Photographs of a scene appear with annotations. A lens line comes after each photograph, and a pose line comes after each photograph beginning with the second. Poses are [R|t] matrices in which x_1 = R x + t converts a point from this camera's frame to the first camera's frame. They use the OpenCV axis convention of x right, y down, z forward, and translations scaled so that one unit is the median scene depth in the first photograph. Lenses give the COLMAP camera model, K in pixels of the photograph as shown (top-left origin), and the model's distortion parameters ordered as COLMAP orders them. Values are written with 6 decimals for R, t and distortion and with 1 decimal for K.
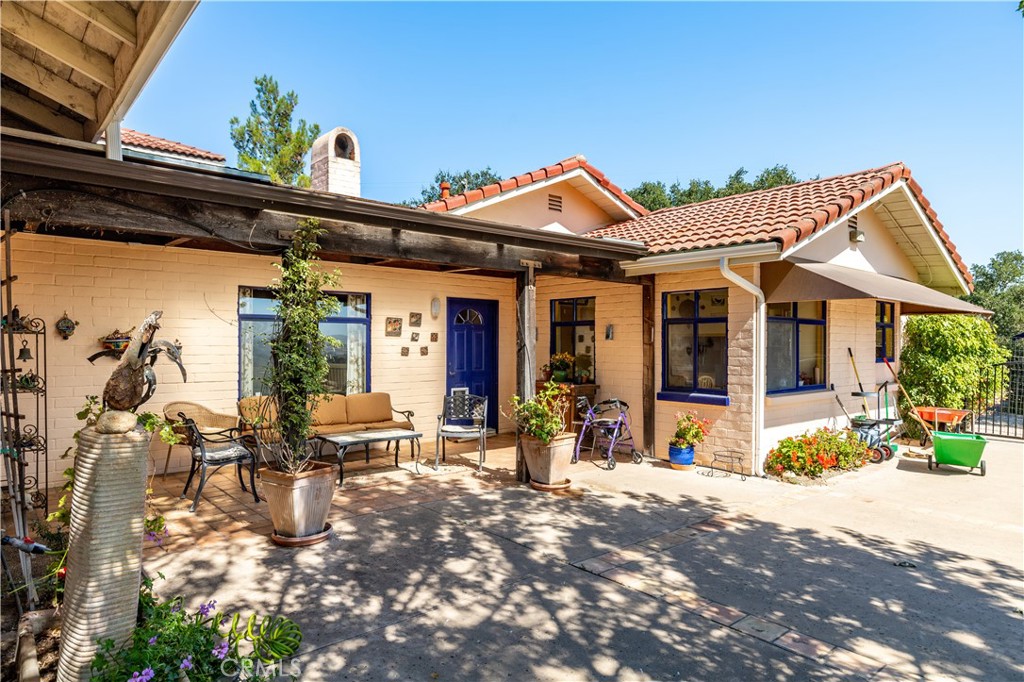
lens RADIAL K [[613.3, 0, 509.9], [0, 613.3, 357.8], [0, 0, 1]] dist [0.044730, 0.000330]
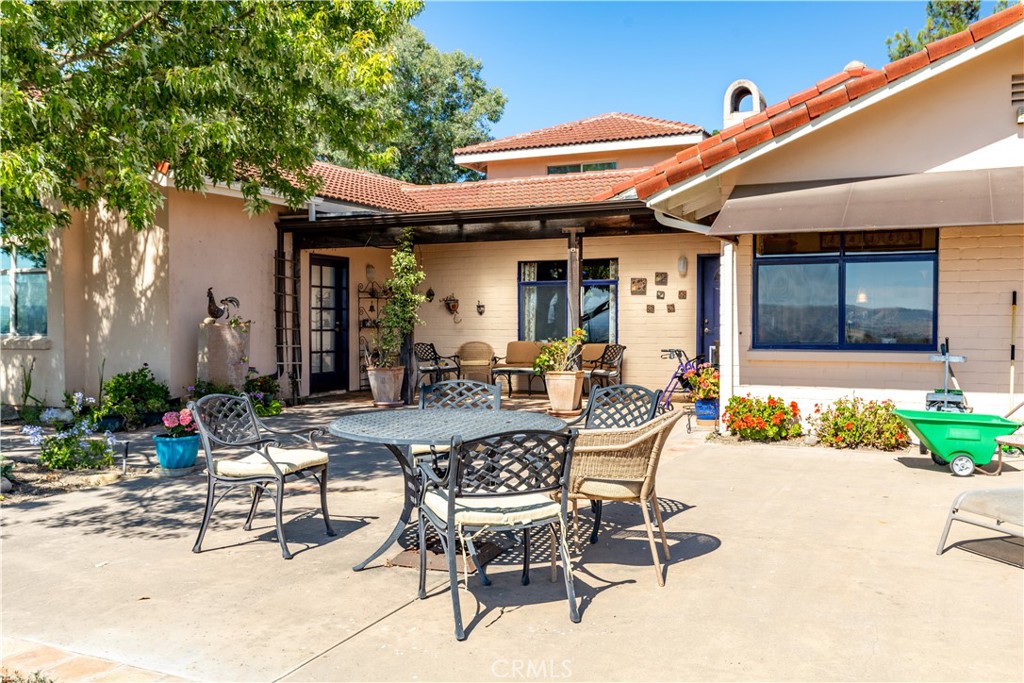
lens RADIAL K [[914.8, 0, 512.0], [0, 914.8, 341.5], [0, 0, 1]] dist [0.015555, -0.001638]
pose [[0.370040, 0.020050, -0.928800, 1.354972], [-0.019441, 0.999715, 0.013836, 0.032838], [0.928812, 0.012937, 0.370324, 0.196141]]
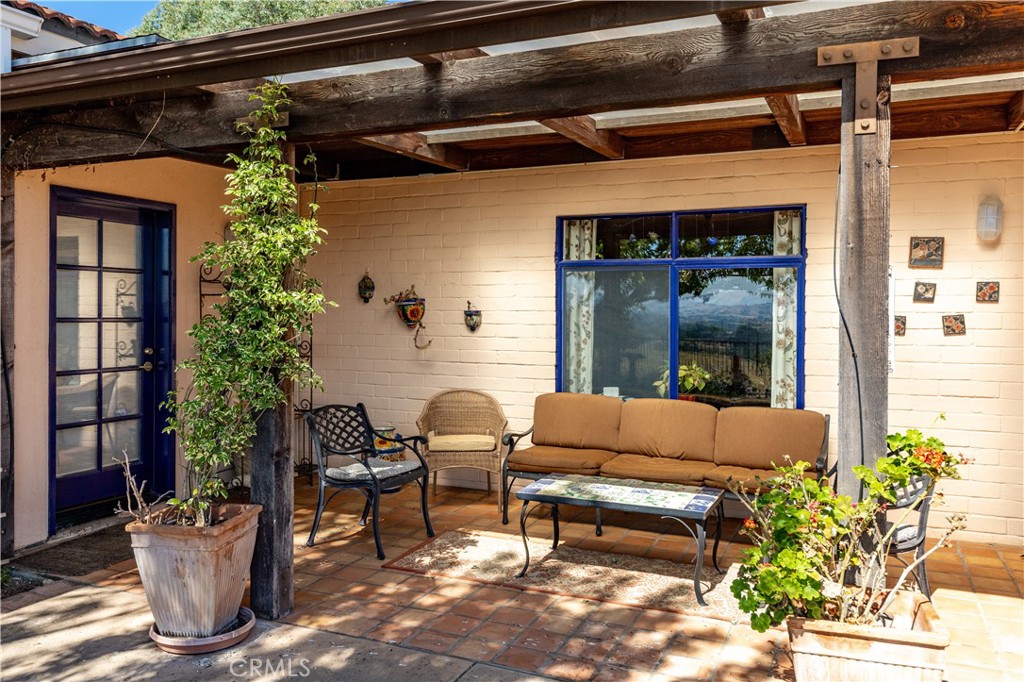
lens RADIAL K [[831.7, 0, 513.8], [0, 831.7, 314.3], [0, 0, 1]] dist [0.012536, 0.005595]
pose [[0.416181, 0.007820, -0.909248, 0.286261], [-0.022236, 0.999751, -0.001579, -0.012485], [0.909010, 0.020876, 0.416251, 0.548687]]
